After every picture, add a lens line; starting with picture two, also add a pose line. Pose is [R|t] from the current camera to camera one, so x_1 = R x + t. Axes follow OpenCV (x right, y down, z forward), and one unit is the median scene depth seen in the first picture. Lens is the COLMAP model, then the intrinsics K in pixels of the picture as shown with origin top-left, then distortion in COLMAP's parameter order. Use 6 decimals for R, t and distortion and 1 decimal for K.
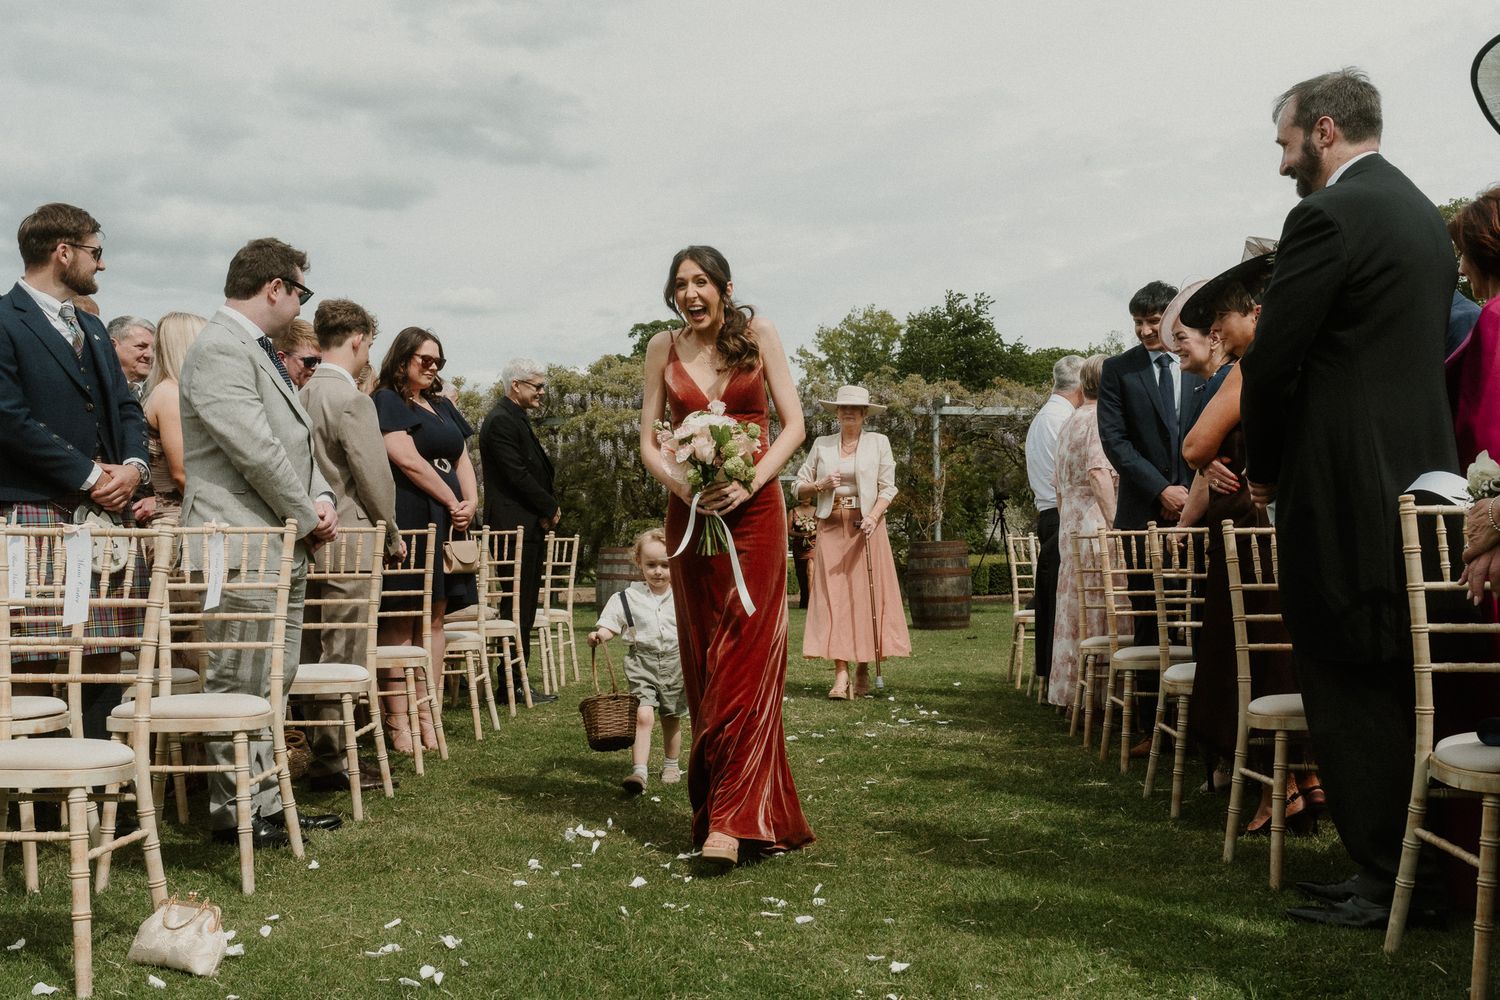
lens RADIAL K [[1562.5, 0, 748.7], [0, 1562.5, 545.0], [0, 0, 1]] dist [0.008502, 0.000000]
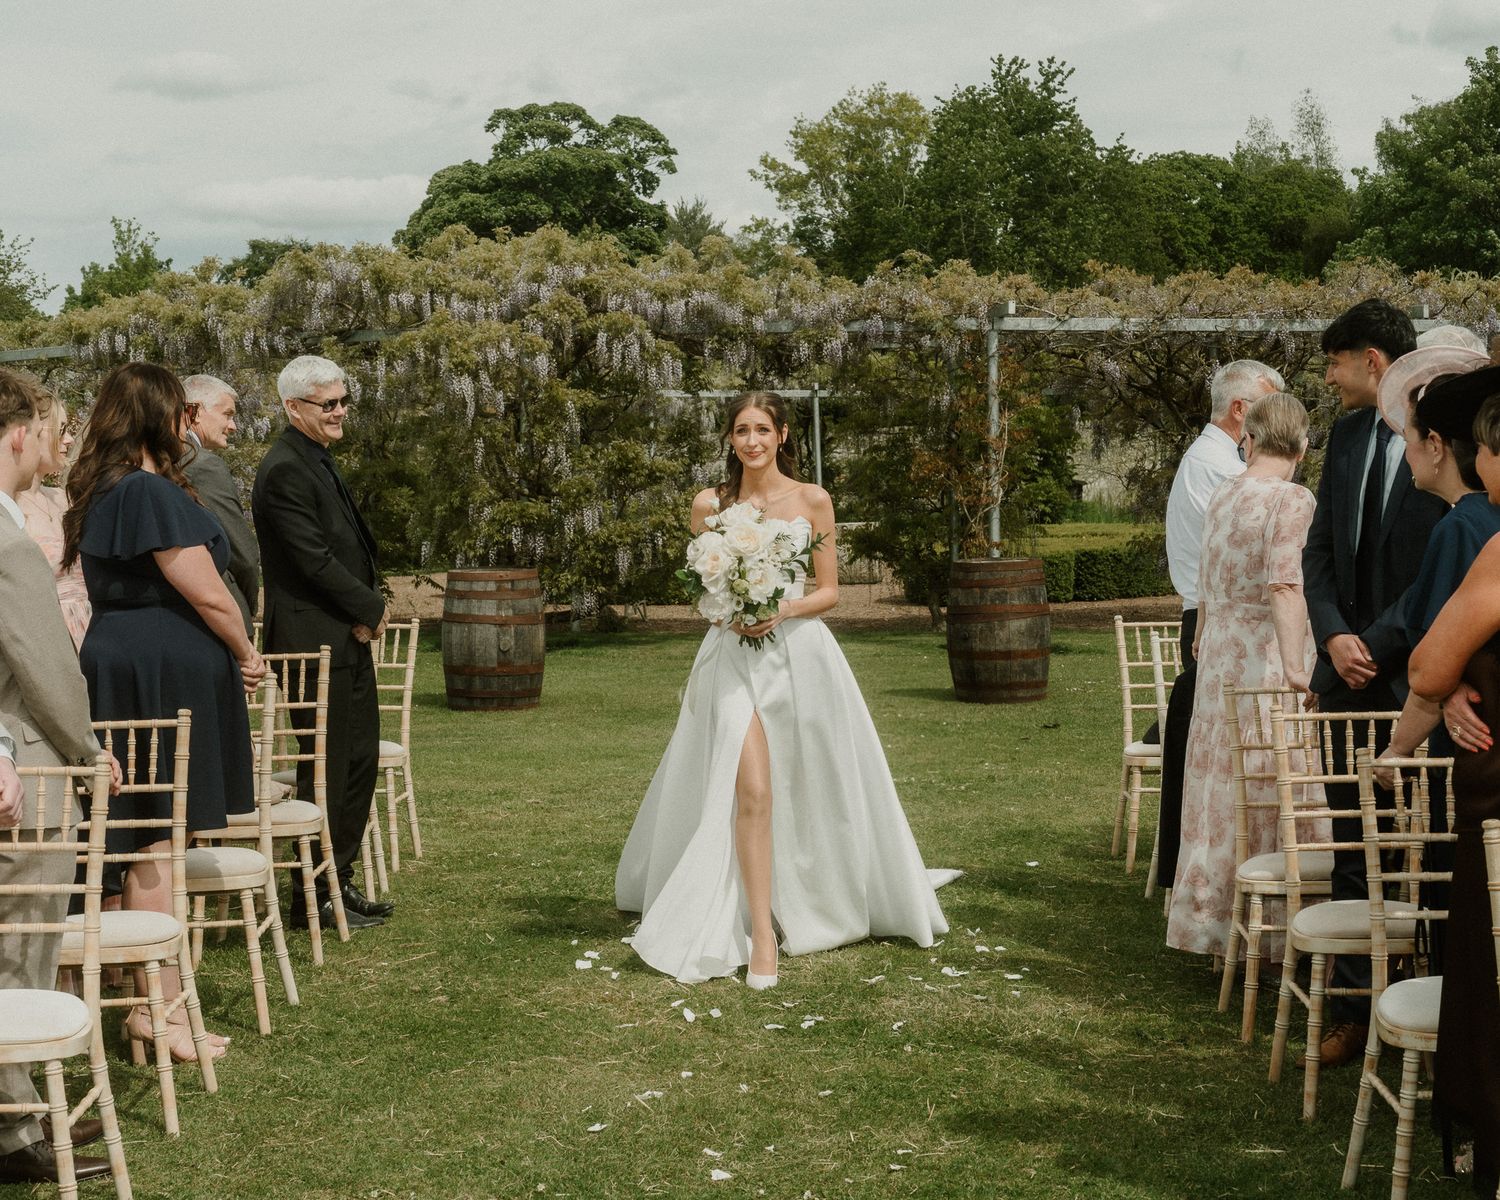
lens RADIAL K [[2522.3, 0, 745.2], [0, 2522.3, 613.6], [0, 0, 1]] dist [0.000477, 0.000000]
pose [[0.999675, -0.002104, 0.025391, -0.005940], [0.000470, 0.997938, 0.064188, -0.074447], [-0.025474, -0.064155, 0.997615, 0.010650]]
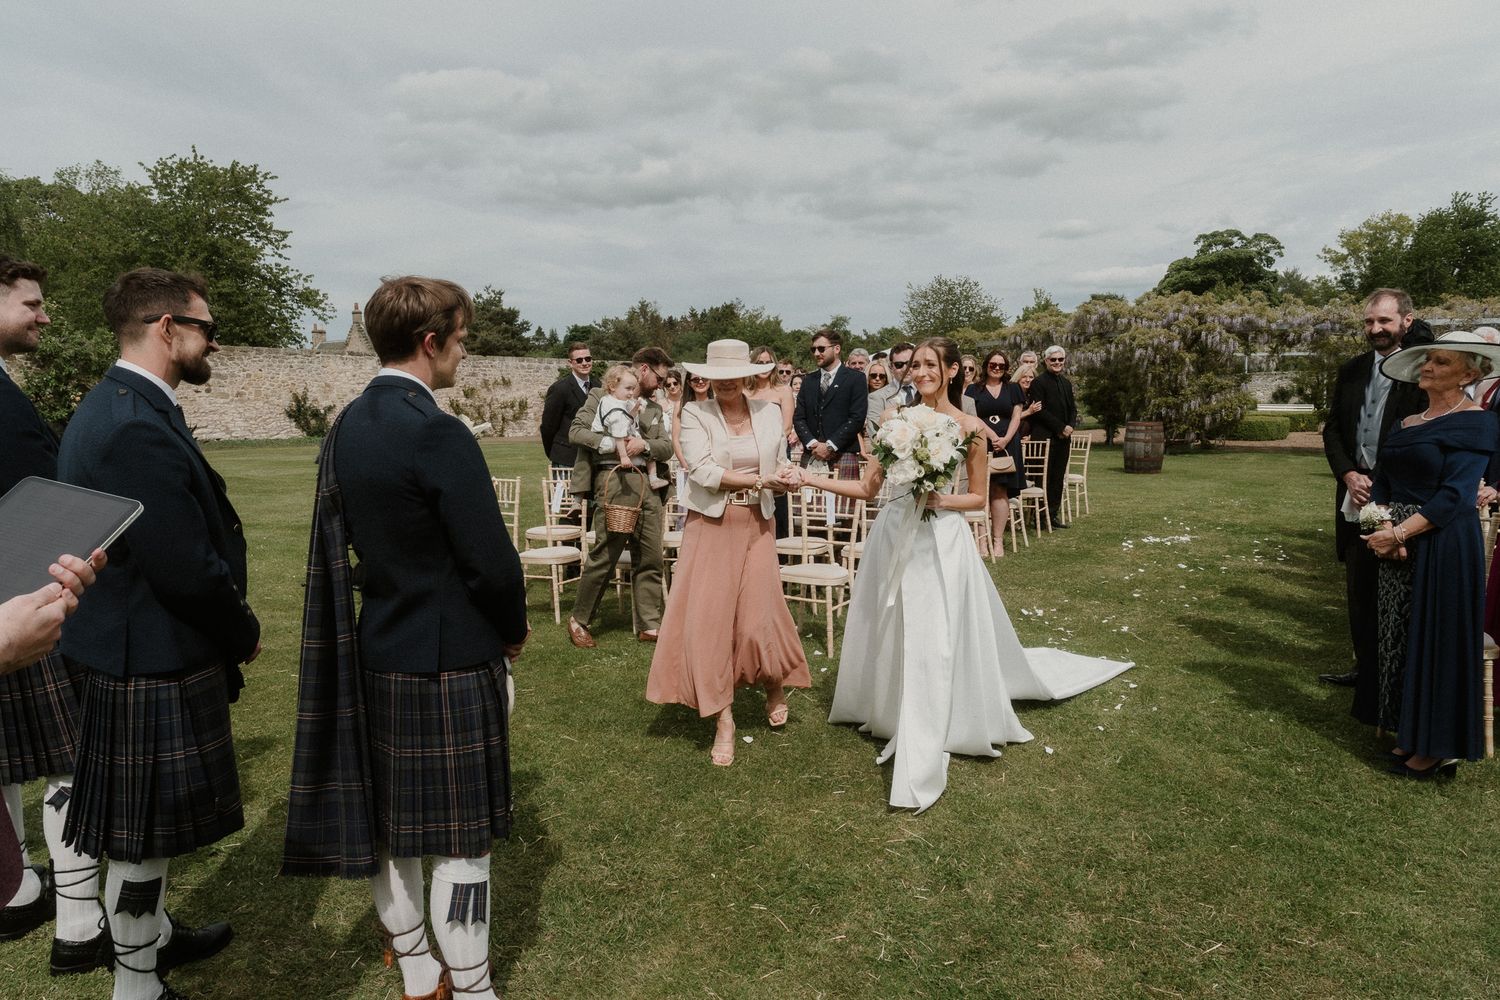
lens RADIAL K [[981.0, 0, 750.5], [0, 981.0, 509.2], [0, 0, 1]] dist [-0.002999, -0.007531]
pose [[0.877188, 0.058645, -0.476552, 0.095712], [0.003946, 0.991599, 0.129291, -0.071061], [0.480131, -0.115293, 0.869587, -0.200556]]
